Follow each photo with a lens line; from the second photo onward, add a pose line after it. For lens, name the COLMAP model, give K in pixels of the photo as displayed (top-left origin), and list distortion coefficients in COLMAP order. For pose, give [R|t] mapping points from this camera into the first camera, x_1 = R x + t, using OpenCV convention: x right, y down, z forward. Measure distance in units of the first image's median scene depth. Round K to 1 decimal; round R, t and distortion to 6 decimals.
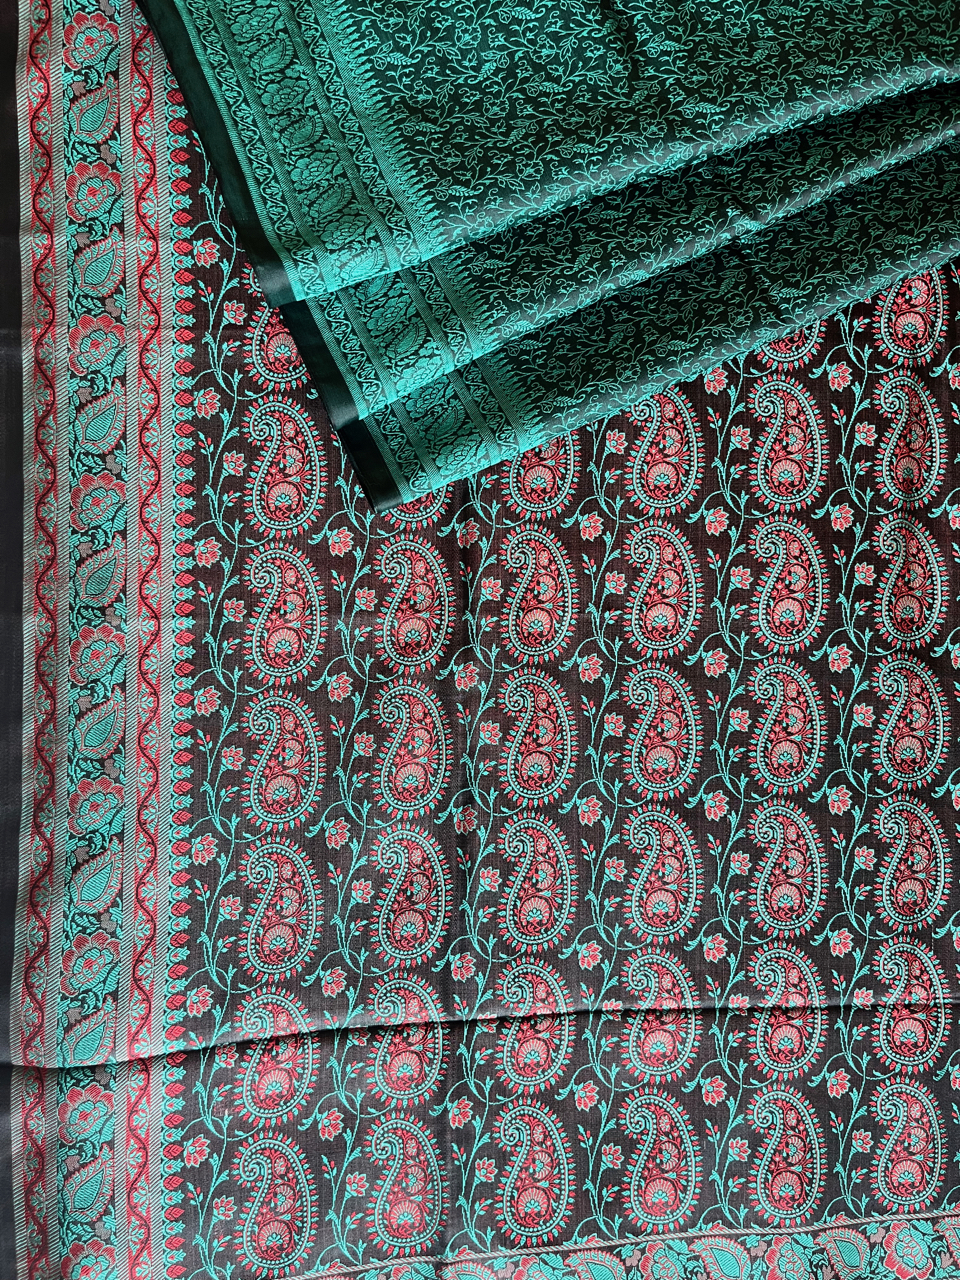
lens RADIAL K [[978.6, 0, 471.8], [0, 978.6, 646.0], [0, 0, 1]] dist [0.028017, -0.030645]
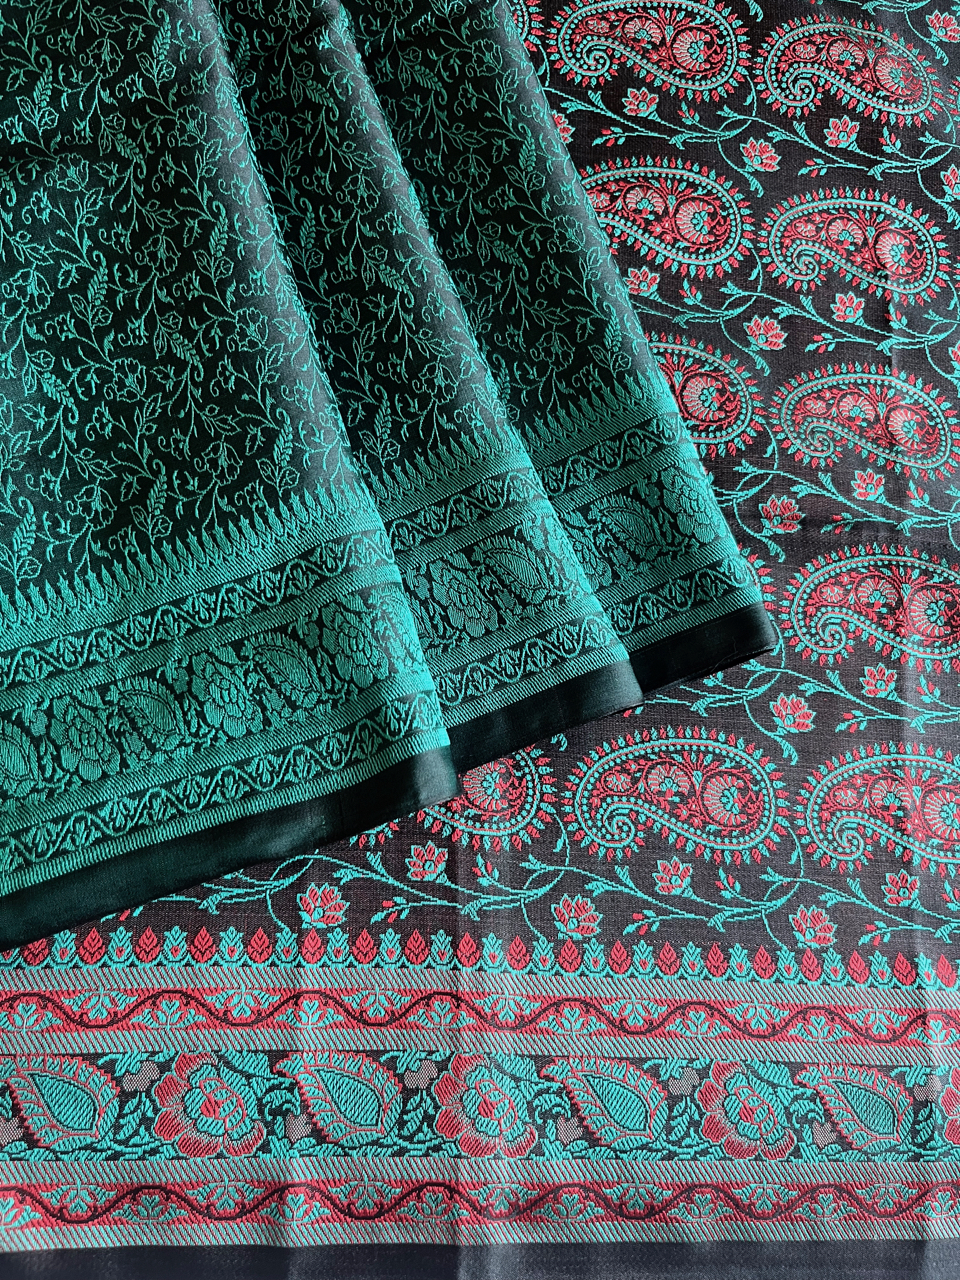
lens RADIAL K [[1020.5, 0, 475.8], [0, 1020.5, 644.9], [0, 0, 1]] dist [0.040696, -0.069695]
pose [[0.067990, -0.993213, 0.094372, -0.169413], [0.988054, 0.080144, 0.131628, -0.404531], [-0.138298, 0.084295, 0.986797, 0.384554]]
